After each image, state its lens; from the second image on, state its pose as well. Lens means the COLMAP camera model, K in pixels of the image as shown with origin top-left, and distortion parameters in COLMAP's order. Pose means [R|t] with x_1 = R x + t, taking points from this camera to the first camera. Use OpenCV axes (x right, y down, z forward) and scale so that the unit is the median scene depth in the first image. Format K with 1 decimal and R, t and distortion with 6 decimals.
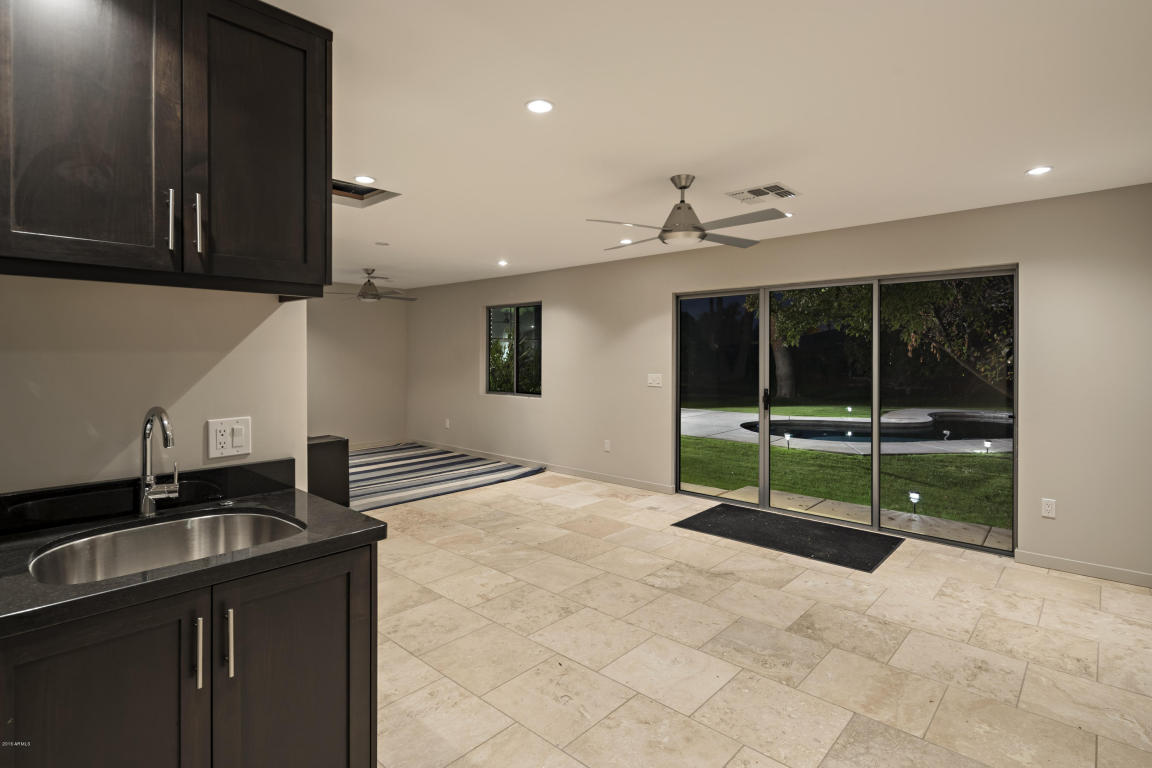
lens RADIAL K [[574.9, 0, 579.0], [0, 574.9, 355.6], [0, 0, 1]] dist [0.001309, -0.000203]
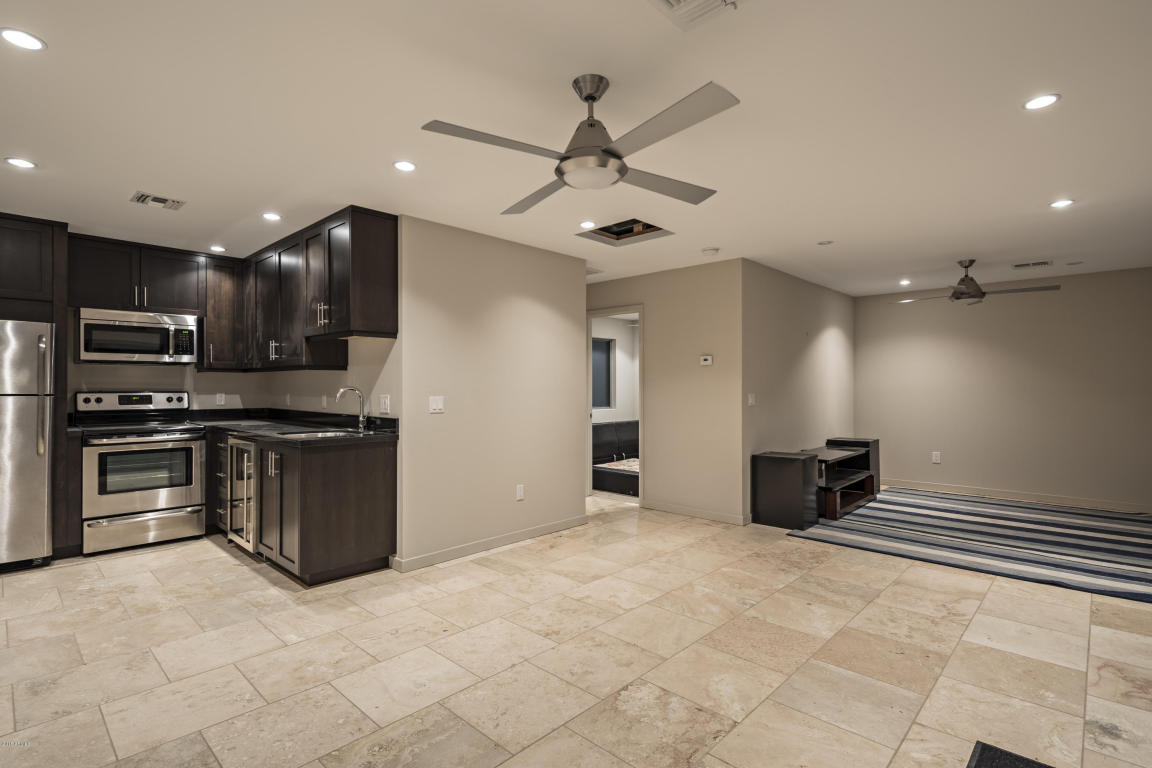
lens RADIAL K [[554.3, 0, 559.8], [0, 554.3, 387.5], [0, 0, 1]] dist [0.003368, 0.000264]
pose [[-0.031958, 0.001877, -0.999487, 0.617635], [-0.004201, 0.999989, 0.002012, 0.031448], [0.999480, 0.004263, -0.031949, 0.737719]]
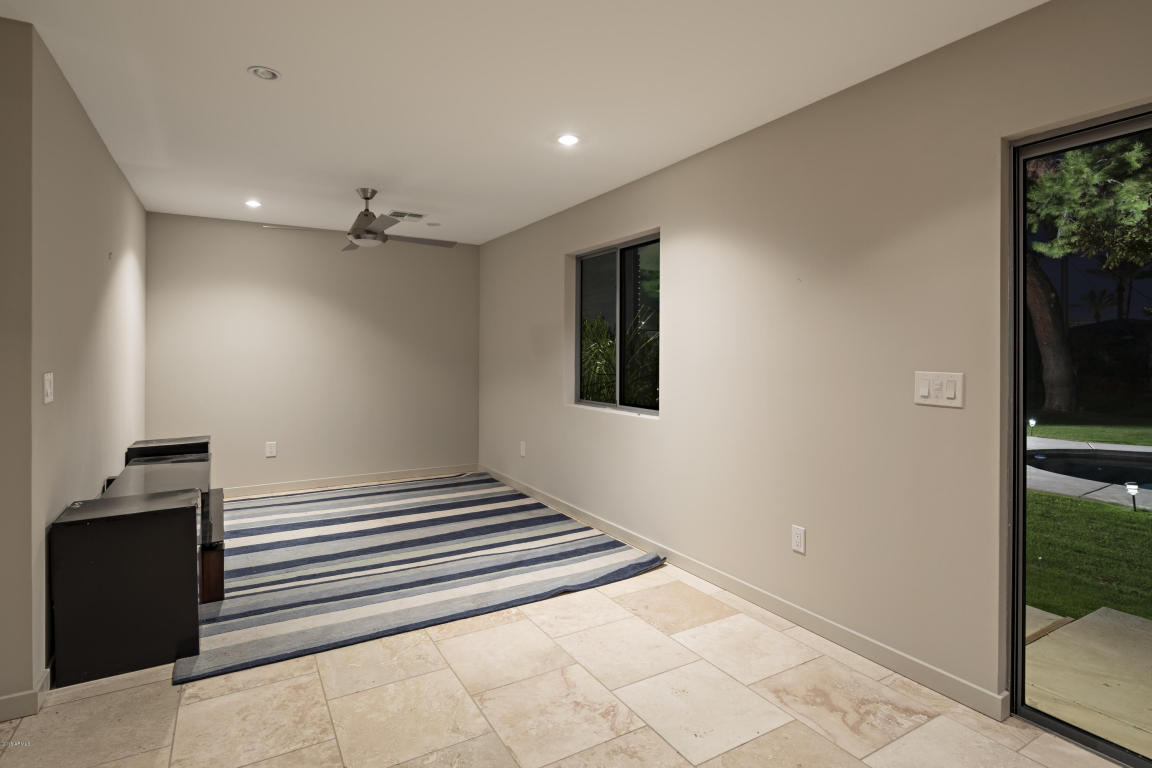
lens RADIAL K [[586.3, 0, 581.0], [0, 586.3, 343.2], [0, 0, 1]] dist [-0.001793, -0.000740]
pose [[0.957064, -0.003280, -0.289858, 0.030223], [-0.002864, 0.999780, -0.020769, 0.029833], [0.289862, 0.020707, 0.956844, 0.751841]]
